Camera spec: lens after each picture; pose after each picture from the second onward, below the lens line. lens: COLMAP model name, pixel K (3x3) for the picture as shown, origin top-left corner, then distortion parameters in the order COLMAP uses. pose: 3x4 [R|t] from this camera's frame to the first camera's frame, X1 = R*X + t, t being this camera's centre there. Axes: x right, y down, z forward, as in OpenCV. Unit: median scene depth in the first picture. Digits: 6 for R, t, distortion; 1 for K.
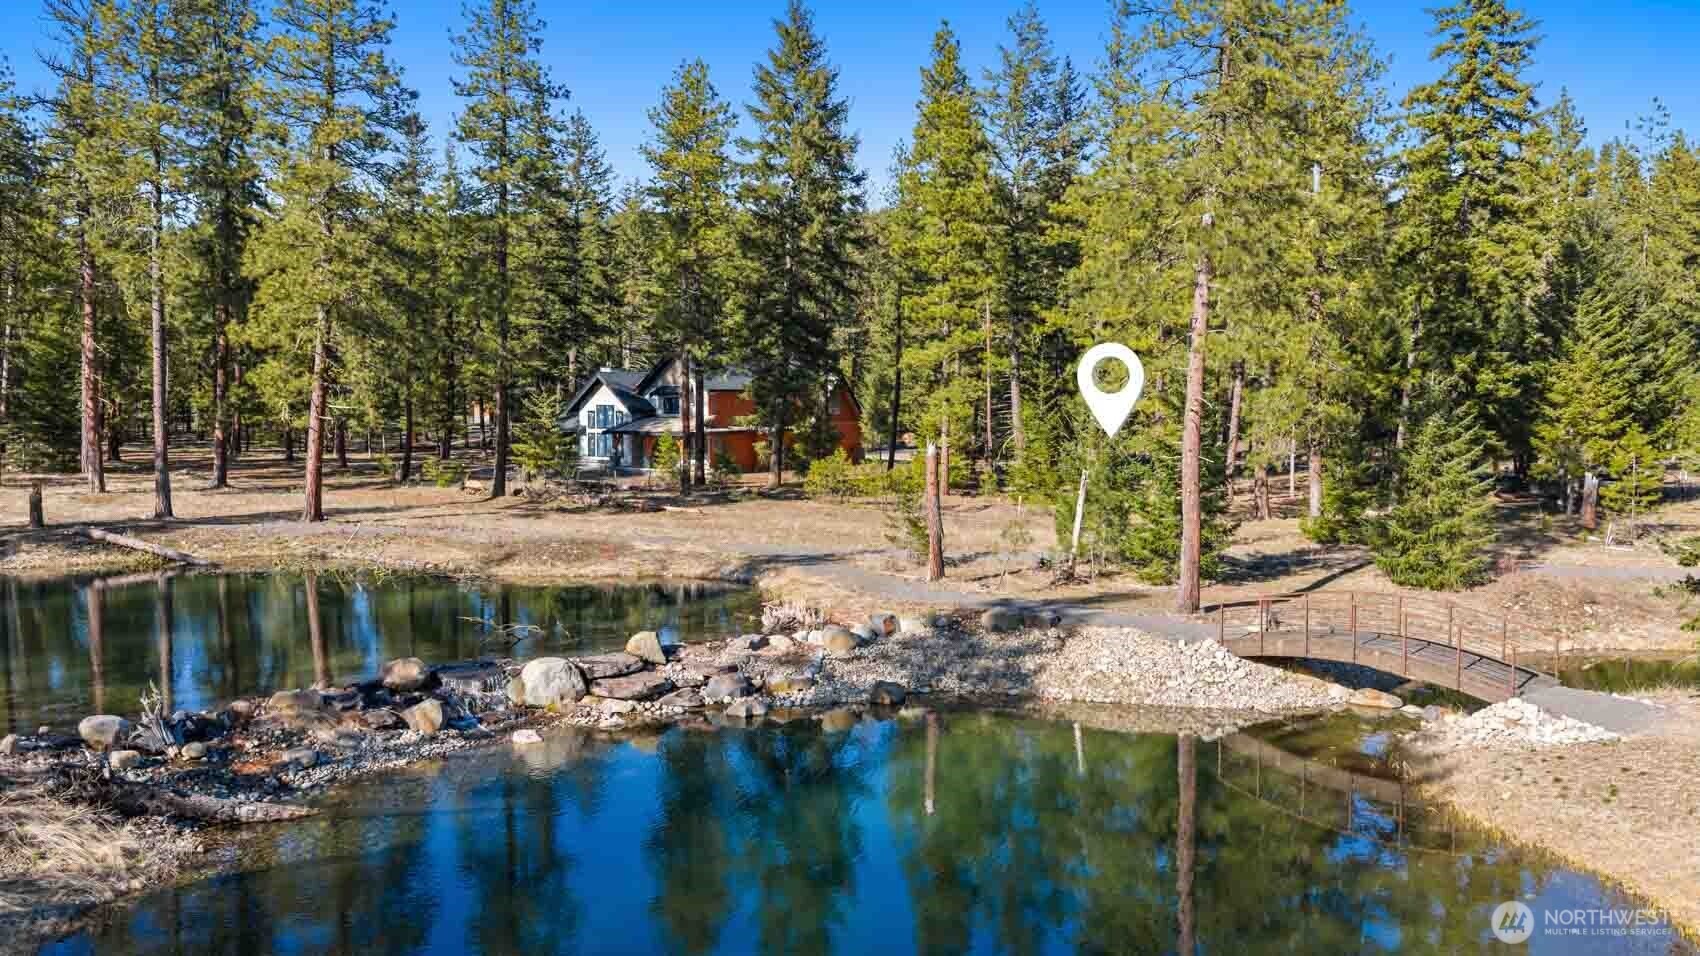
lens RADIAL K [[1371.5, 0, 846.6], [0, 1371.5, 506.0], [0, 0, 1]] dist [0.011869, -0.002978]
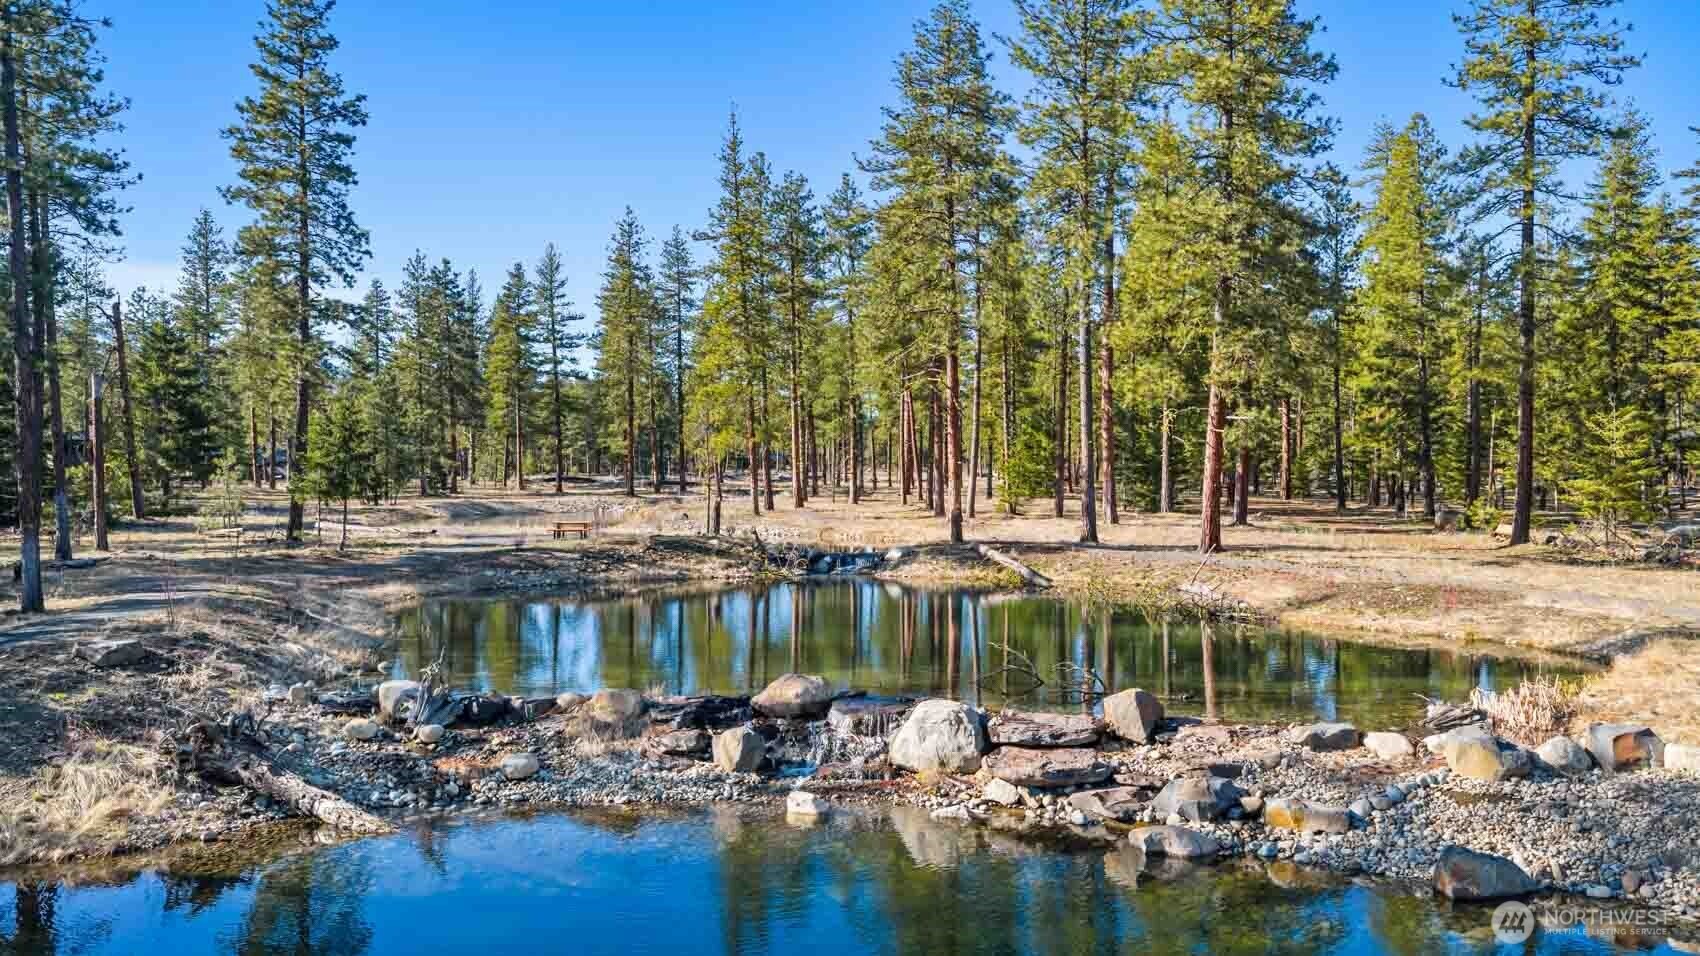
lens RADIAL K [[1371.5, 0, 846.6], [0, 1371.5, 506.0], [0, 0, 1]] dist [0.011869, -0.002978]
pose [[0.613195, 0.016523, -0.789759, 0.263262], [-0.061604, 0.997737, -0.026957, 0.034520], [0.787526, 0.065182, 0.612825, 0.516512]]
